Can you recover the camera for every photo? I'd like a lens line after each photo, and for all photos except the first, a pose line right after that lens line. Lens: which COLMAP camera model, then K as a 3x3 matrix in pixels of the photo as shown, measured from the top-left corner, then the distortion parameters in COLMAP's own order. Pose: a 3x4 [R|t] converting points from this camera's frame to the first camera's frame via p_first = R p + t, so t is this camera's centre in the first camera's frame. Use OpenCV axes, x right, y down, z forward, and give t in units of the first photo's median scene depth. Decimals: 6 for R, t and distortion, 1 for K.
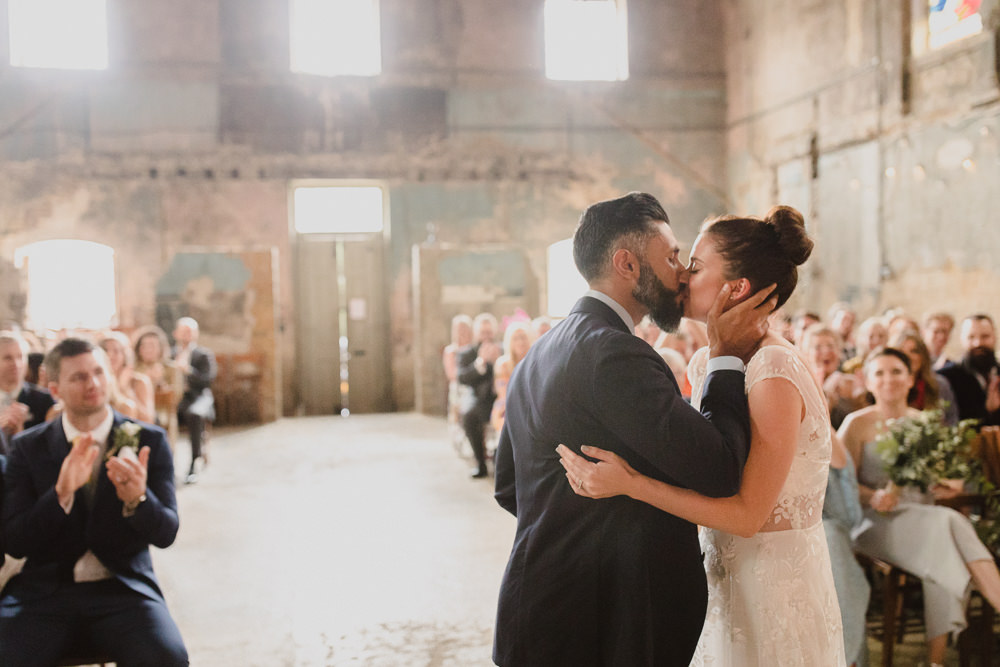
lens RADIAL K [[977.1, 0, 500.0], [0, 977.1, 333.5], [0, 0, 1]] dist [0.017124, -0.013363]
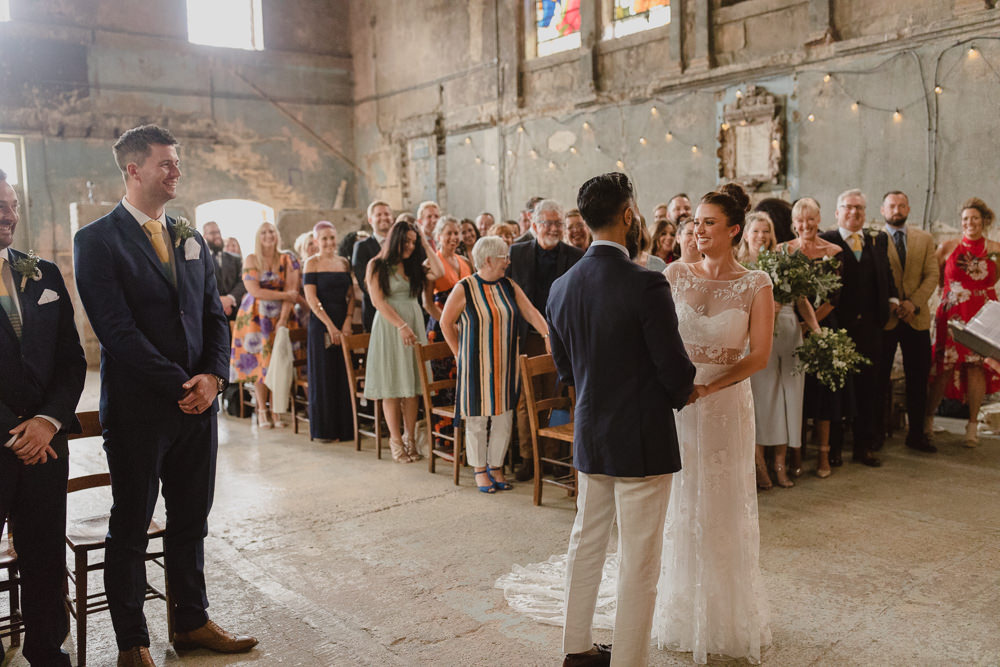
lens RADIAL K [[935.0, 0, 497.1], [0, 935.0, 325.8], [0, 0, 1]] dist [0.024929, -0.019297]
pose [[0.902434, -0.033897, 0.429493, -0.100045], [0.018915, 0.999056, 0.039106, 0.005601], [-0.430413, -0.027166, 0.902223, -0.050409]]
